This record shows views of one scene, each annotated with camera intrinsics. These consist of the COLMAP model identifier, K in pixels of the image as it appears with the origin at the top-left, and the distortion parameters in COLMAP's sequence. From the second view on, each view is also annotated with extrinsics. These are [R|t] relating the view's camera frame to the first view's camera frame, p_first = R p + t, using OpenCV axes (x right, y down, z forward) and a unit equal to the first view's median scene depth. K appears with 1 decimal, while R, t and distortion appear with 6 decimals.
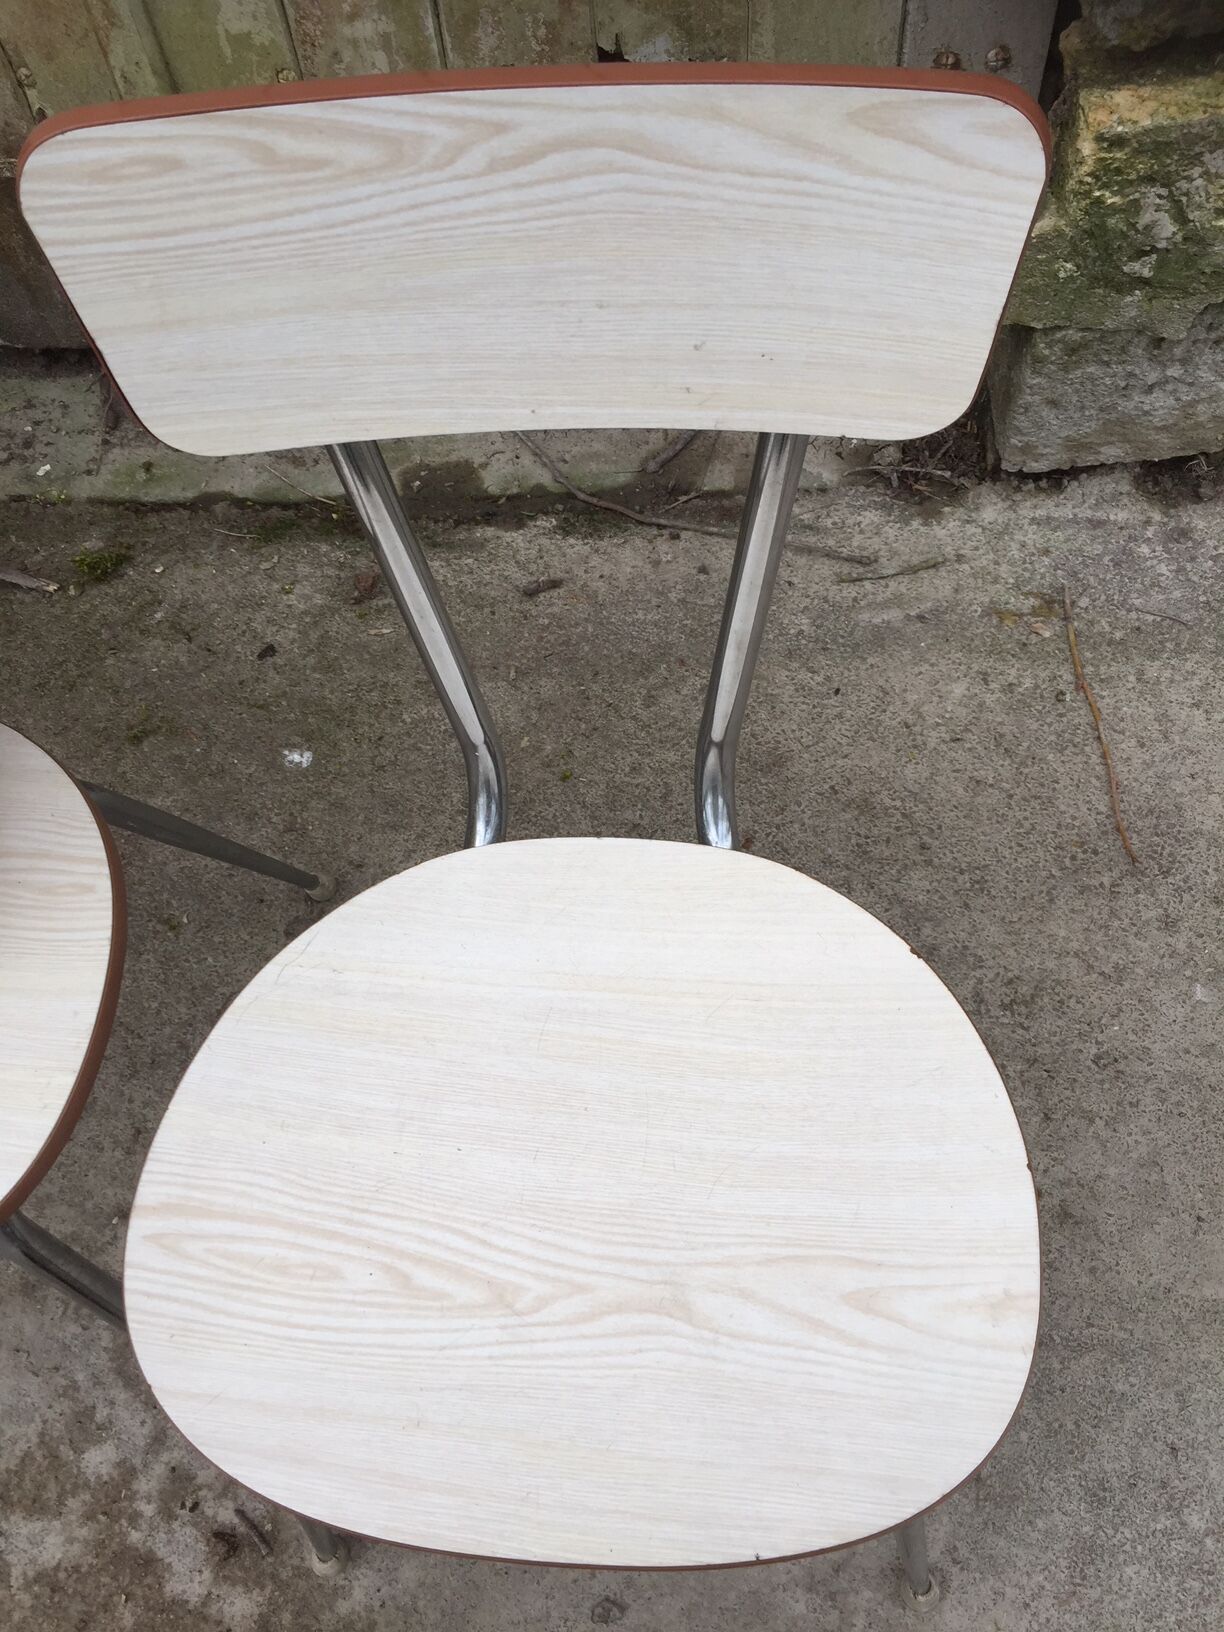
lens RADIAL K [[1409.3, 0, 611.6], [0, 1409.3, 822.5], [0, 0, 1]] dist [0.093573, -0.129523]
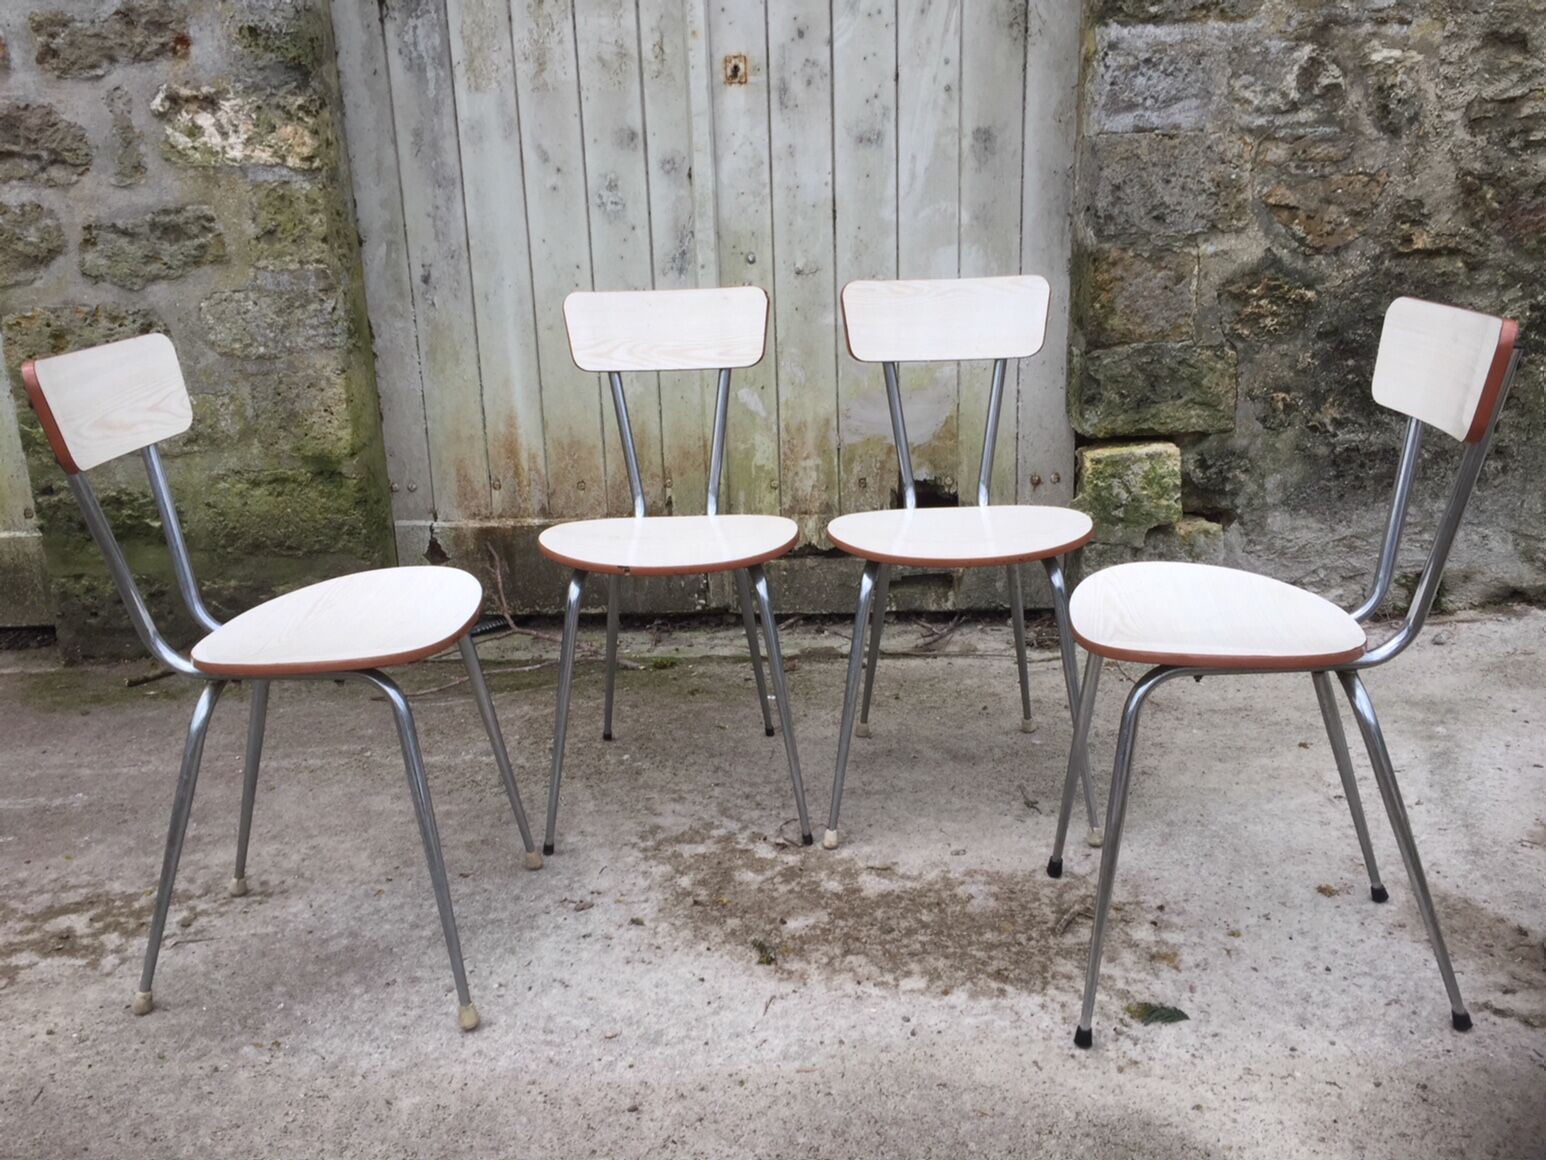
lens RADIAL K [[1382.9, 0, 773.0], [0, 1382.9, 618.5], [0, 0, 1]] dist [0.087123, -0.120260]
pose [[0.999642, 0.026586, 0.002995, -0.280211], [-0.017413, 0.731536, -0.681580, 1.604301], [-0.020311, 0.681284, 0.731738, -0.758713]]
